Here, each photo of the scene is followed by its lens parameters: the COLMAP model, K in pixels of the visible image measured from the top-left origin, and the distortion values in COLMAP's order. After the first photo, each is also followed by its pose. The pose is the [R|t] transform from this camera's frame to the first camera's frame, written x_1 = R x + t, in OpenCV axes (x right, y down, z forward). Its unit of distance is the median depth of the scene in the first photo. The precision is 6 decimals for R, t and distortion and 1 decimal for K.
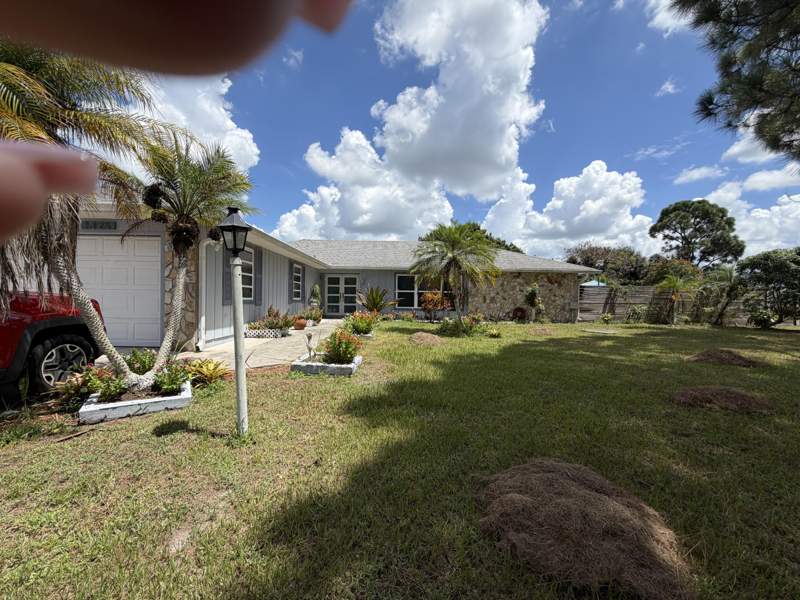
lens RADIAL K [[321.4, 0, 397.1], [0, 321.4, 297.3], [0, 0, 1]] dist [-0.000761, 0.001049]
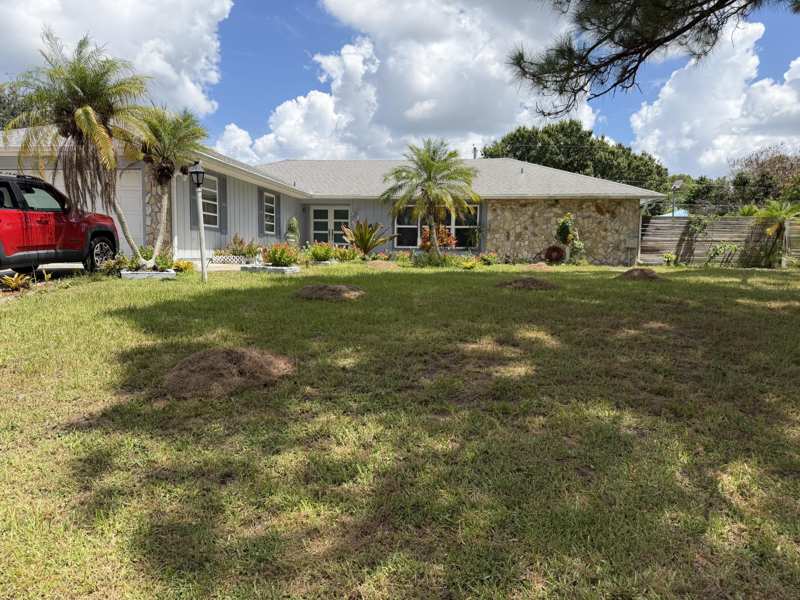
lens RADIAL K [[569.6, 0, 395.1], [0, 569.6, 302.9], [0, 0, 1]] dist [0.033624, -0.046761]
pose [[0.989006, 0.013891, -0.147220, 0.205957], [-0.000886, 0.996117, 0.088034, 0.046238], [0.147871, -0.086935, 0.985178, -0.395743]]
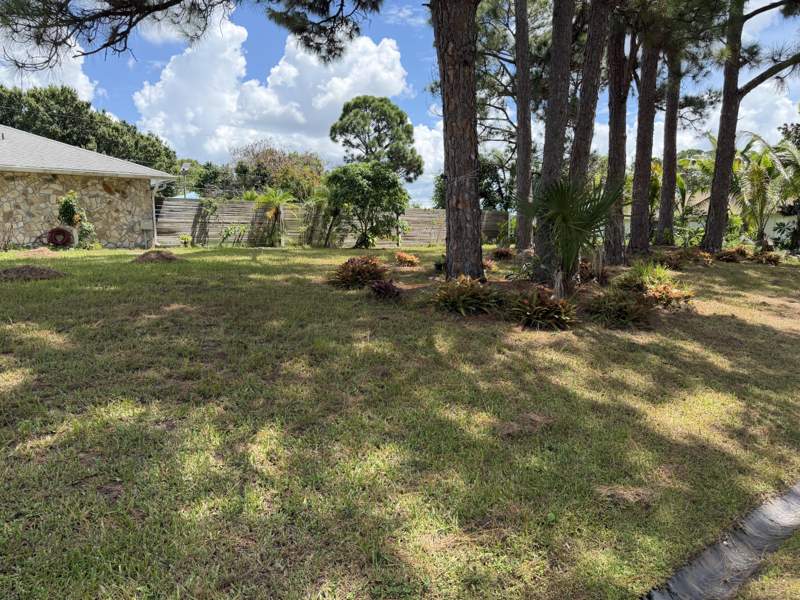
lens RADIAL K [[569.6, 0, 402.6], [0, 569.6, 308.0], [0, 0, 1]] dist [0.033624, -0.046761]
pose [[0.793526, -0.092073, 0.601530, 0.216416], [0.015127, 0.991167, 0.131758, 0.048772], [-0.608348, -0.095454, 0.787909, -0.371624]]
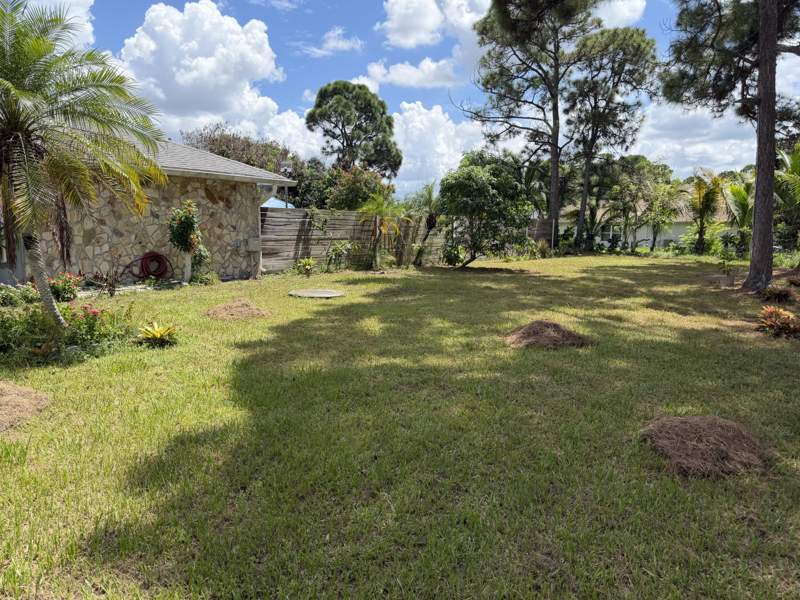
lens RADIAL K [[569.6, 0, 394.2], [0, 569.6, 300.2], [0, 0, 1]] dist [0.033624, -0.046761]
pose [[0.651032, -0.101145, 0.752281, -0.017623], [-0.006950, 0.990246, 0.139153, -0.016866], [-0.759018, -0.095822, 0.643979, 0.205142]]
